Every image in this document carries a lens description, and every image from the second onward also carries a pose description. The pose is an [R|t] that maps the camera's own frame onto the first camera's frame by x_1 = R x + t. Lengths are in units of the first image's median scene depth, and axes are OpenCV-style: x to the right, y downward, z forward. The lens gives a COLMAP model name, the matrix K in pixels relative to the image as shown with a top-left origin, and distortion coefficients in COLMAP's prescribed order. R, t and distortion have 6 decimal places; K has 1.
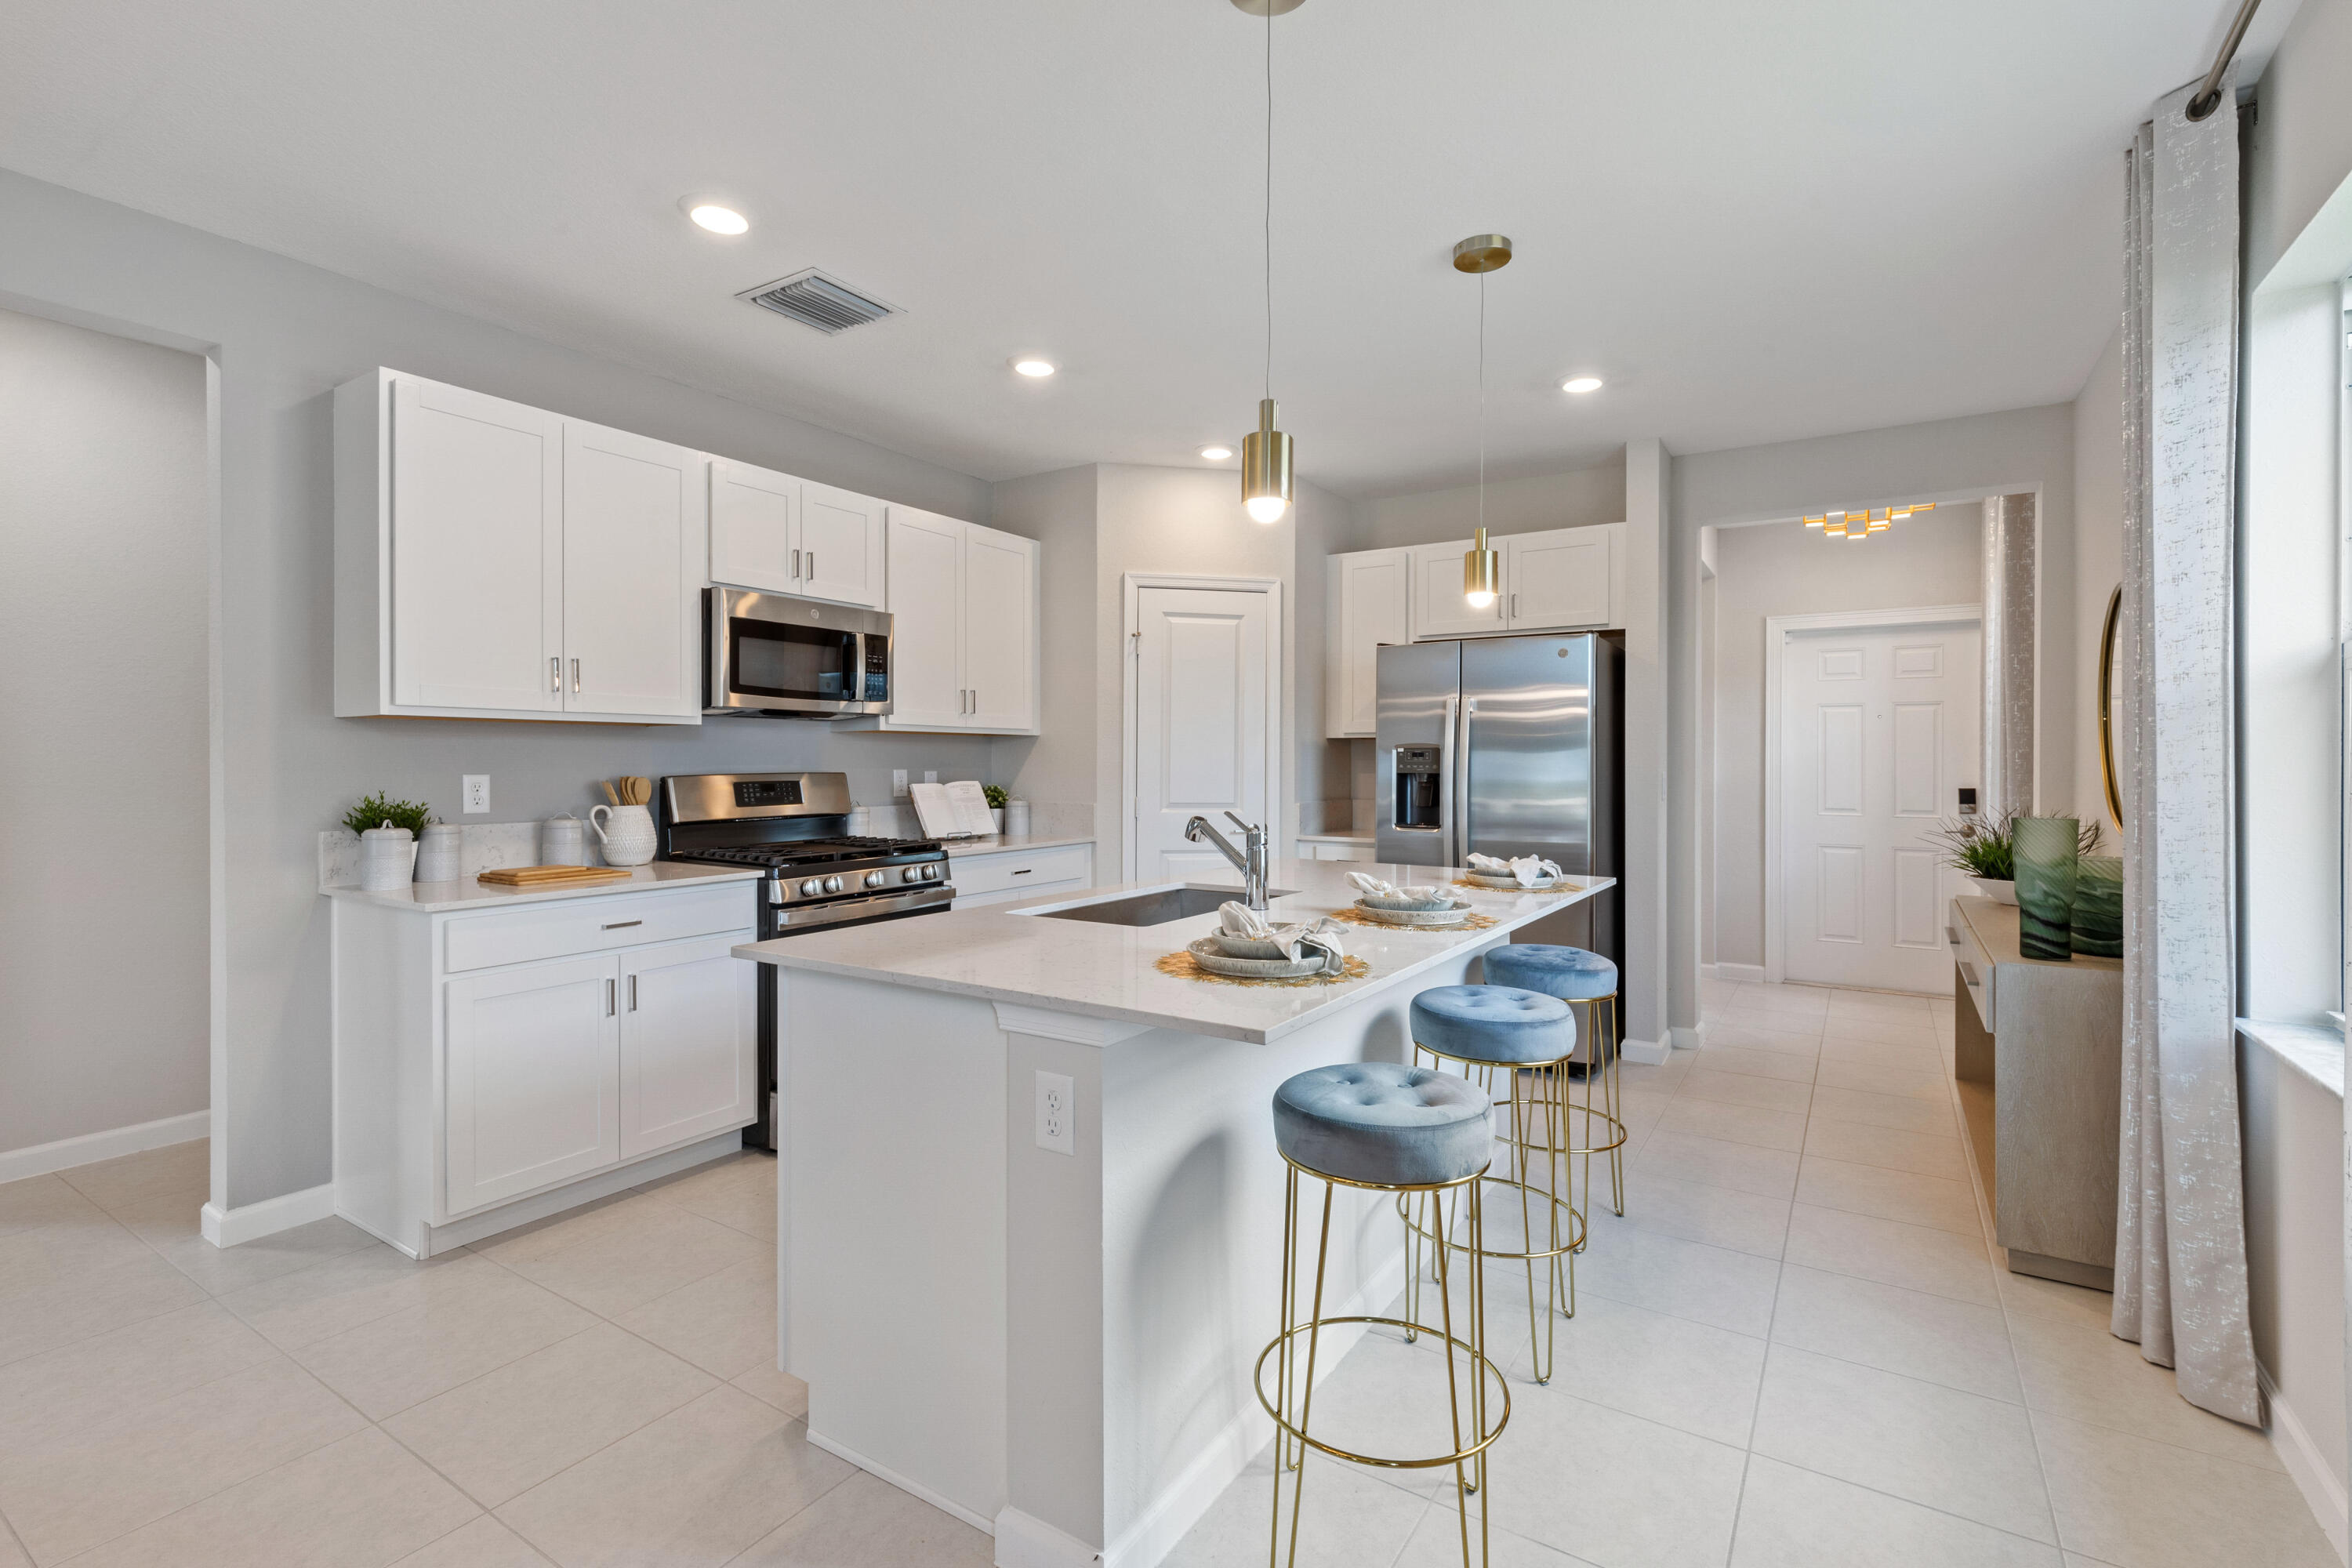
lens RADIAL K [[1074.3, 0, 1177.8], [0, 1074.3, 764.2], [0, 0, 1]] dist [0.009733, -0.000213]
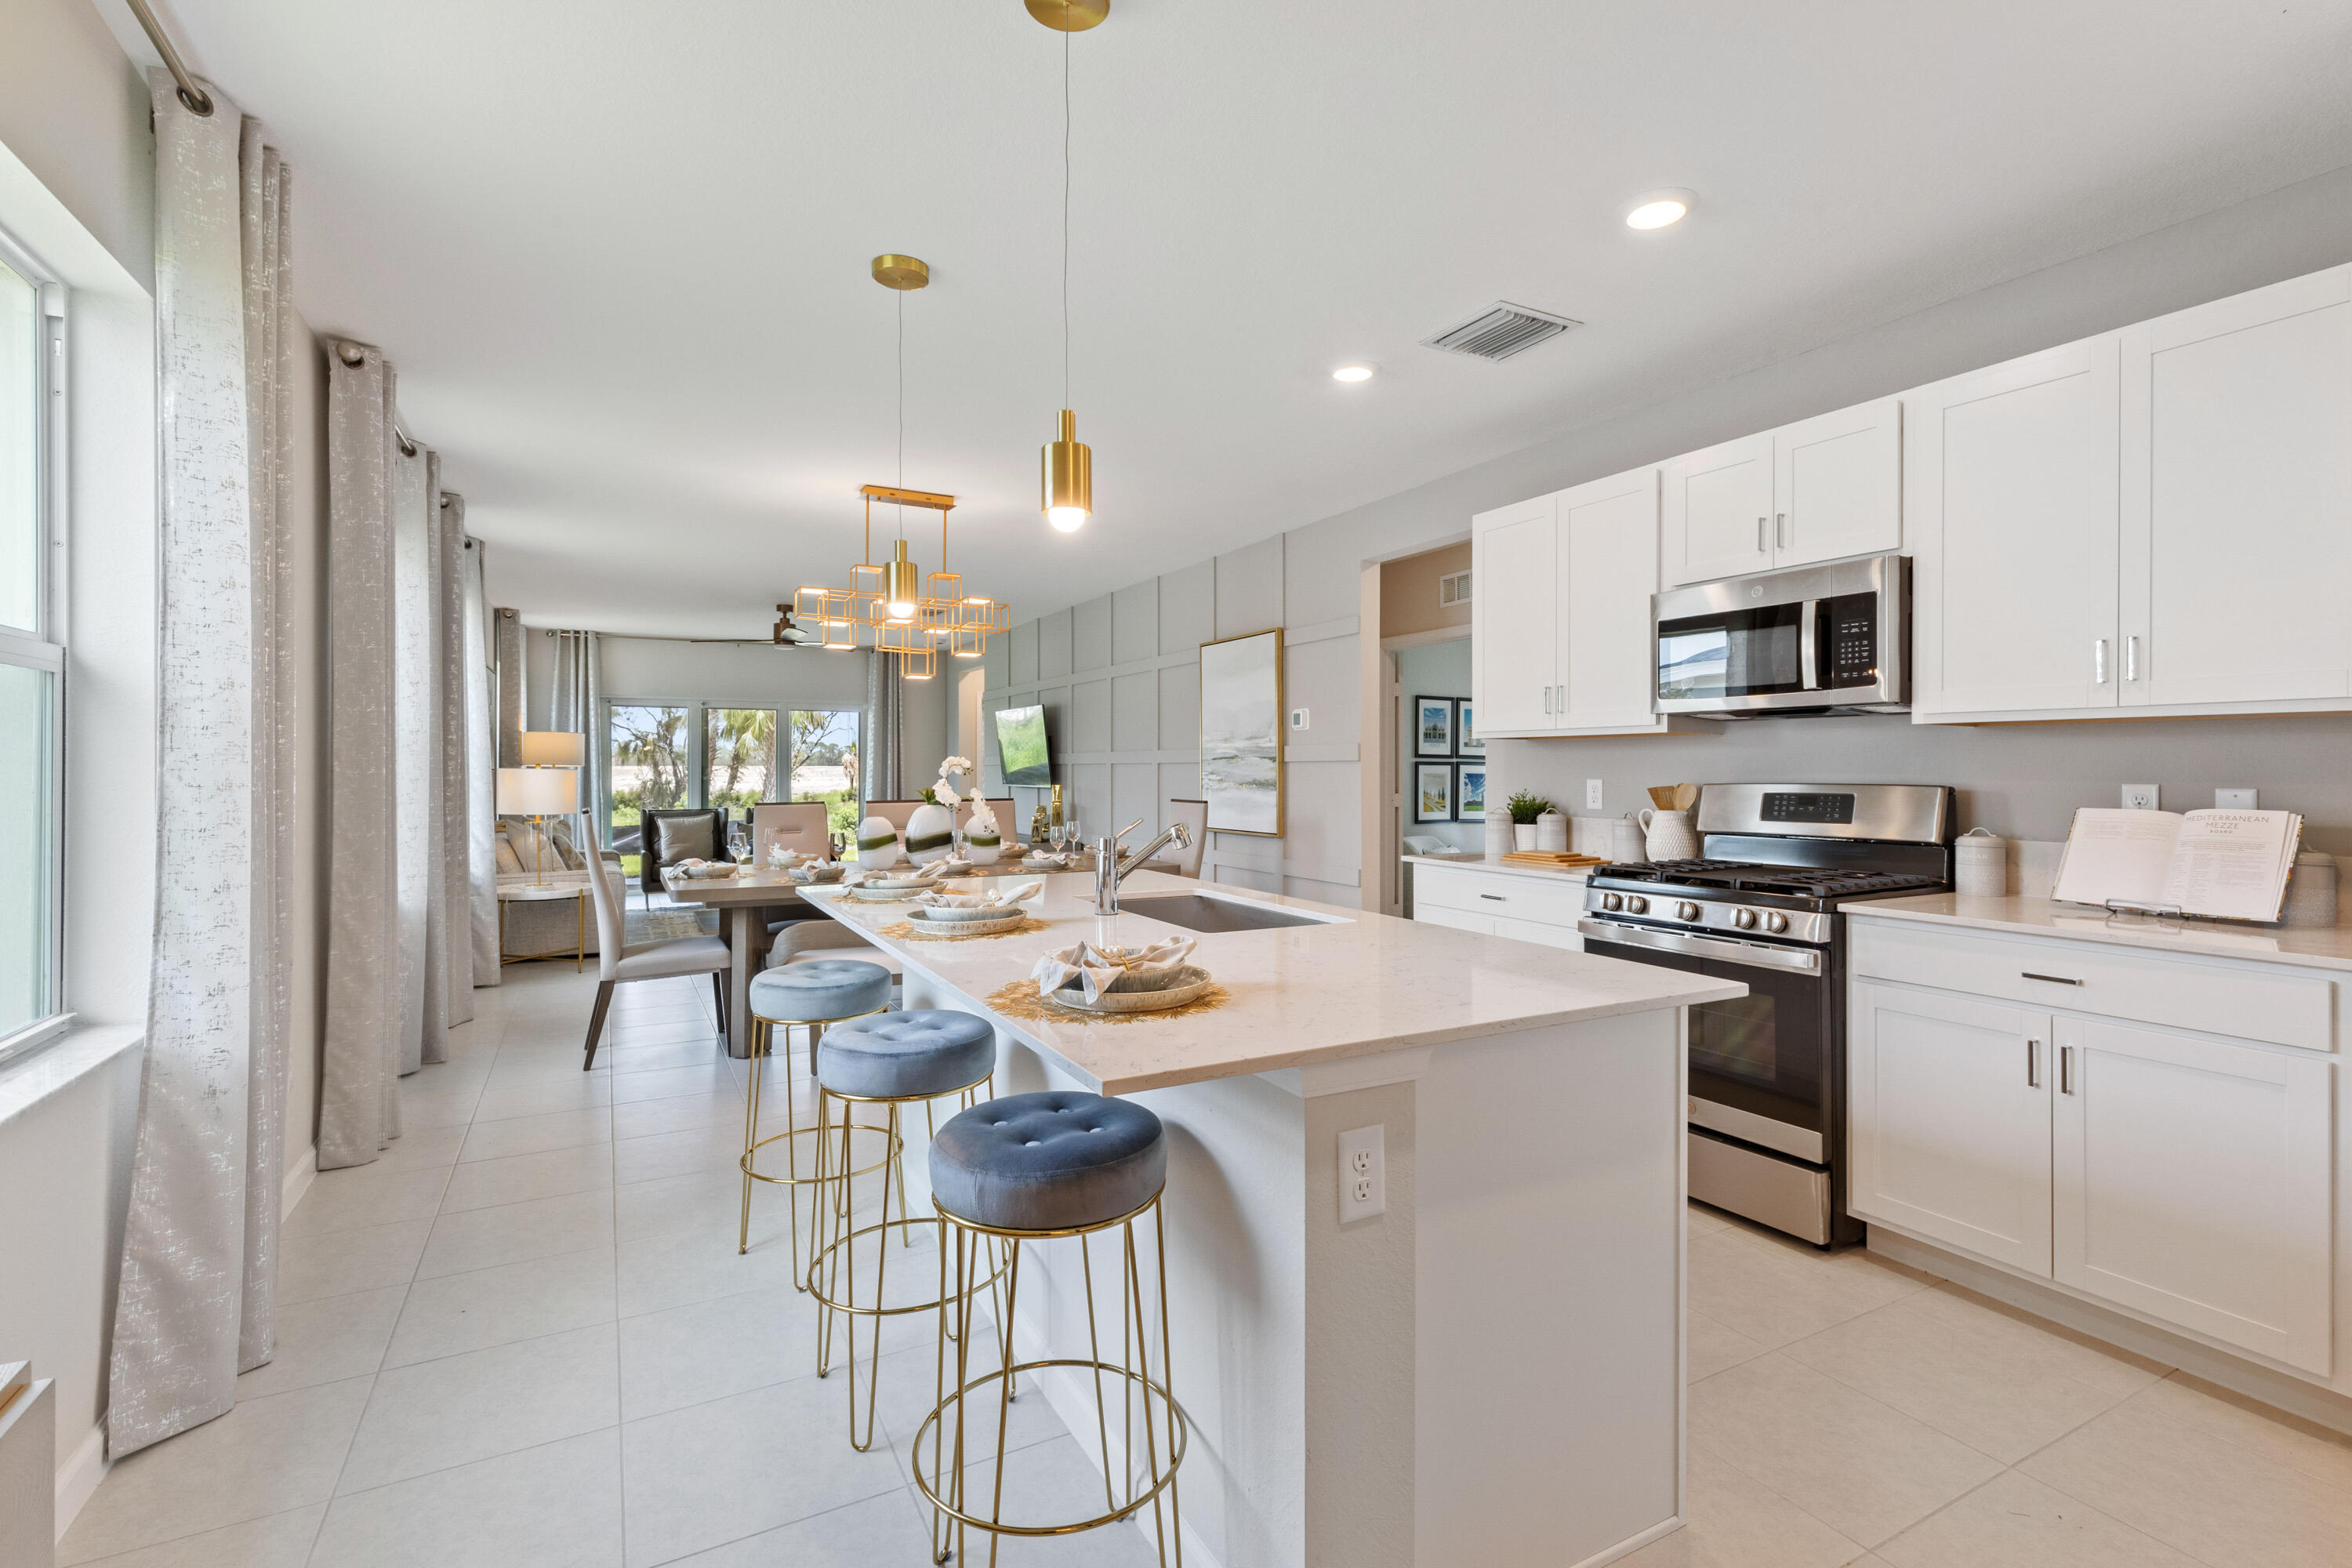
lens RADIAL K [[1074.3, 0, 1182.0], [0, 1074.3, 776.7], [0, 0, 1]] dist [0.009733, -0.000213]
pose [[-0.477106, 0.004848, -0.878832, 0.572455], [-0.004027, 0.999962, 0.007702, -0.001103], [0.878837, 0.007214, -0.477068, 0.947515]]
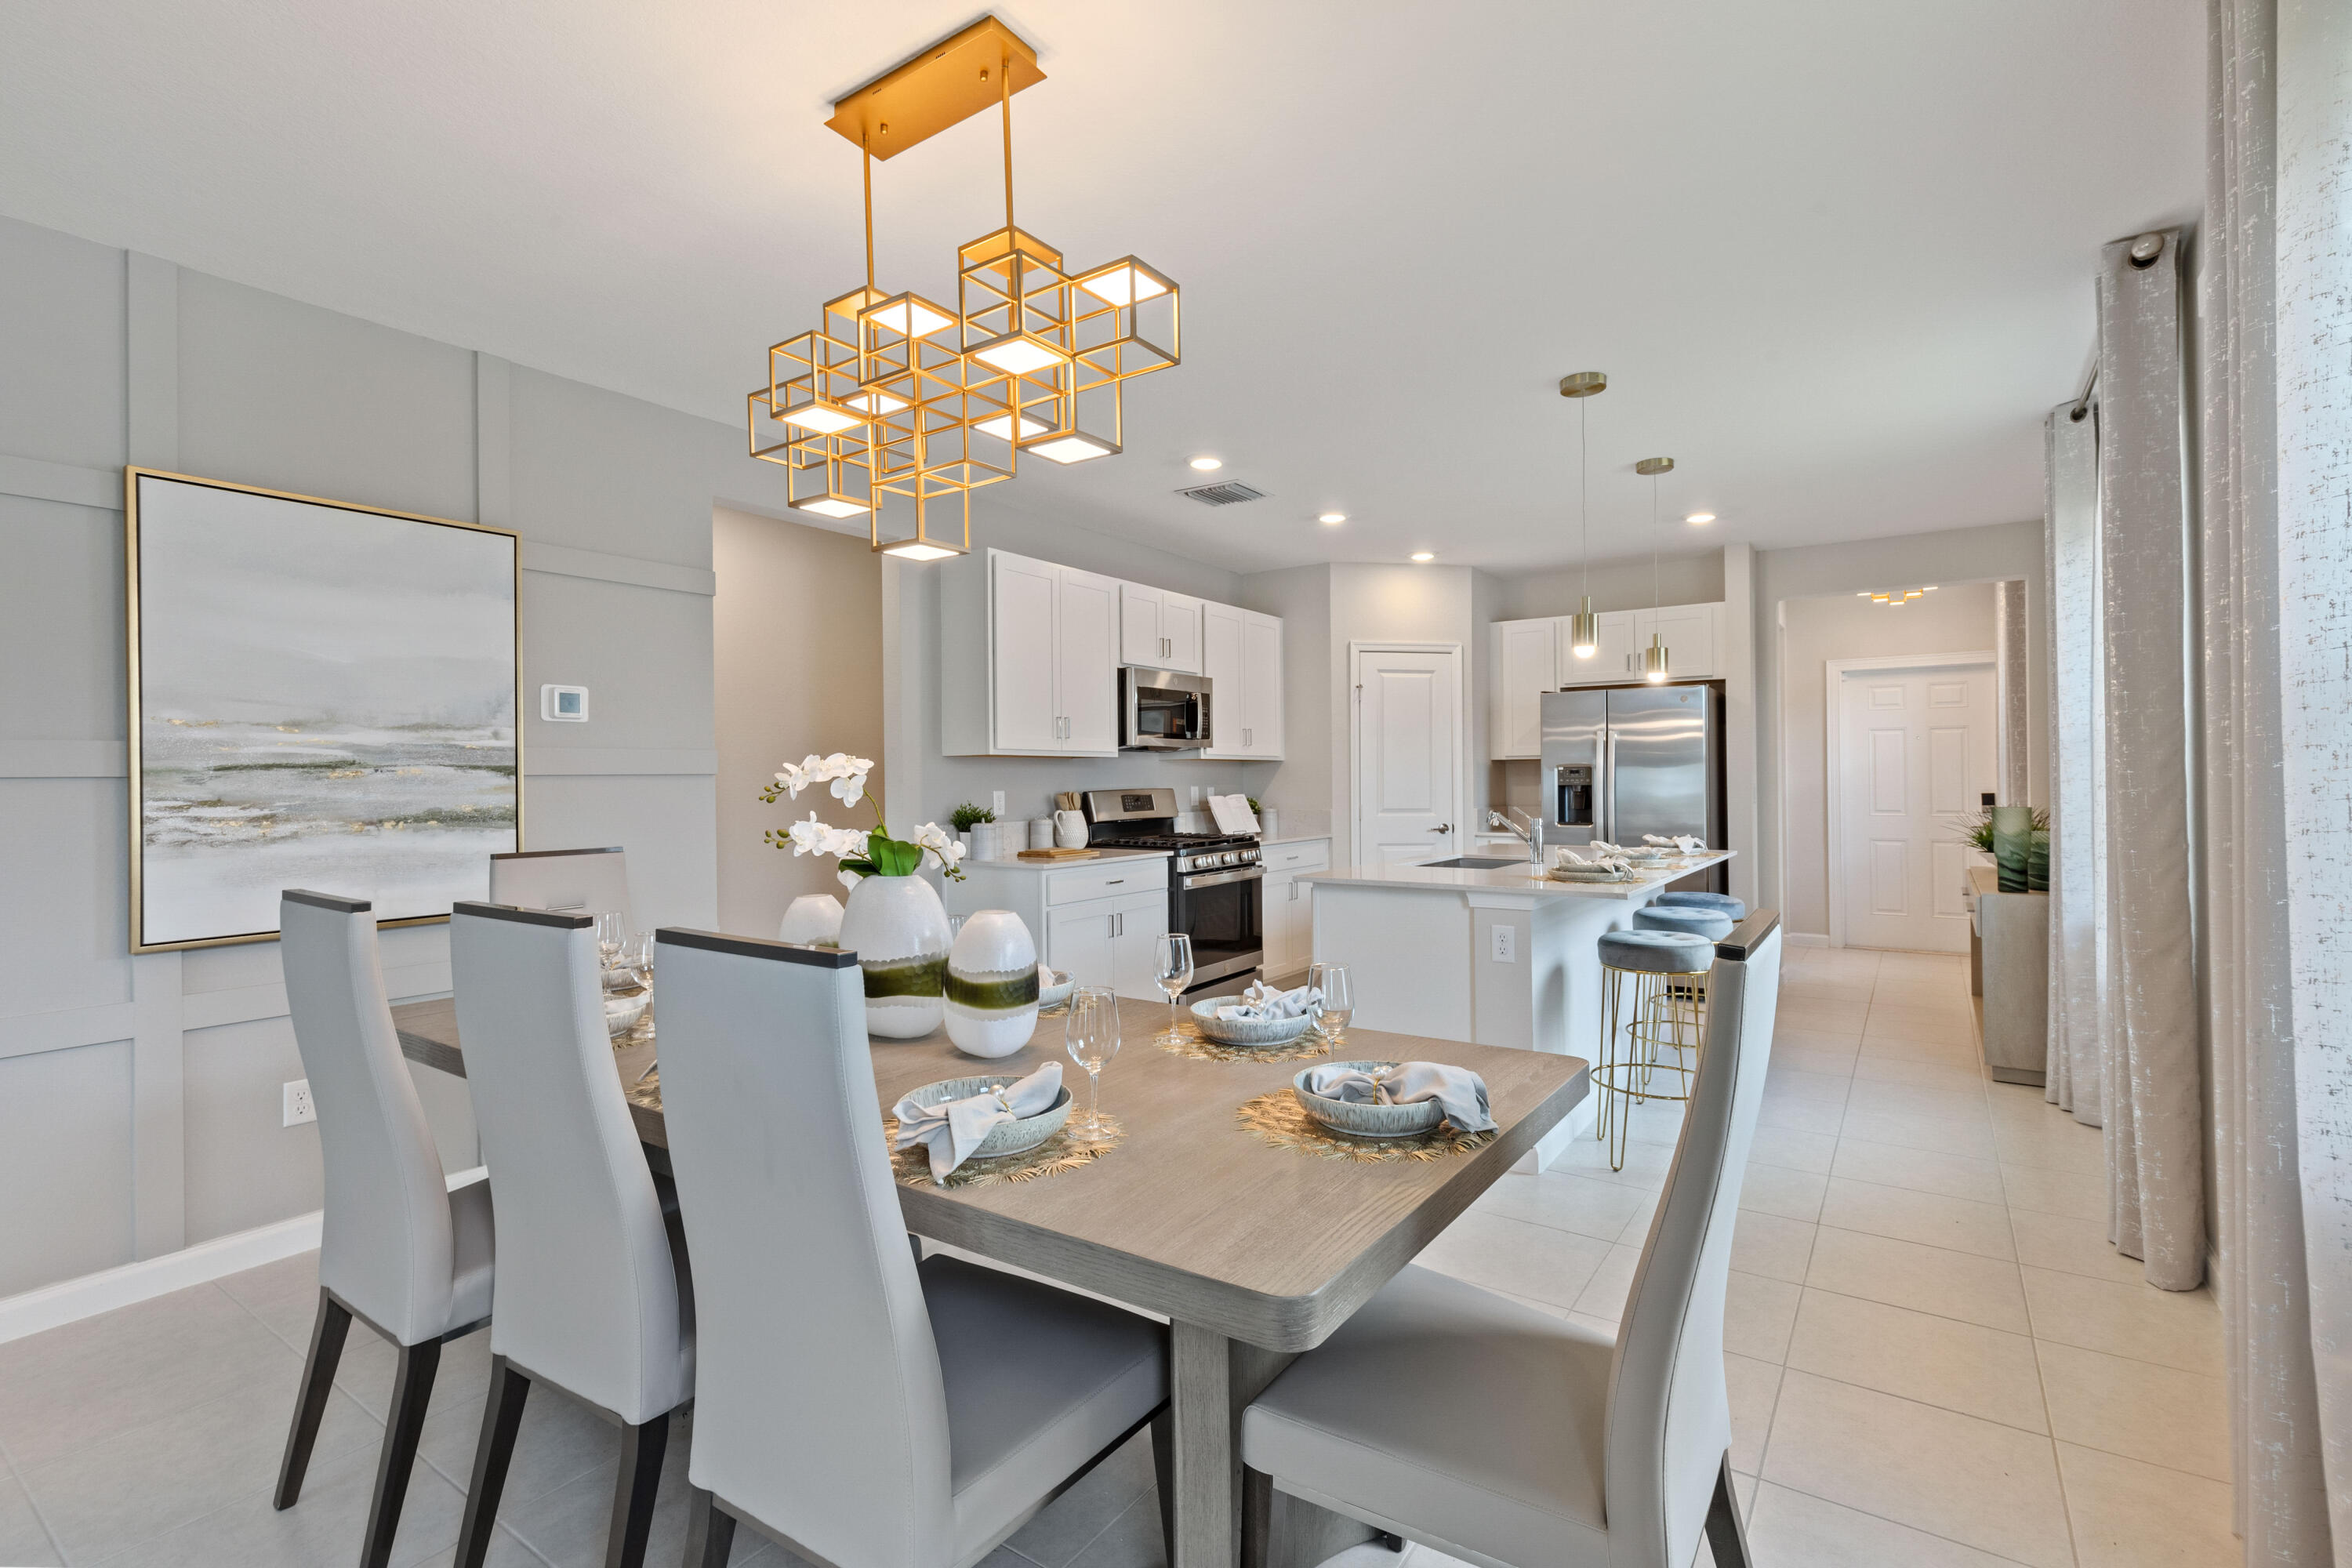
lens RADIAL K [[1074.3, 0, 1176.3], [0, 1074.3, 774.8], [0, 0, 1]] dist [0.009733, -0.000213]
pose [[0.999335, -0.010509, -0.034924, -0.269918], [0.010269, 0.999922, -0.007052, -0.000252], [0.034996, 0.006688, 0.999365, -0.453106]]
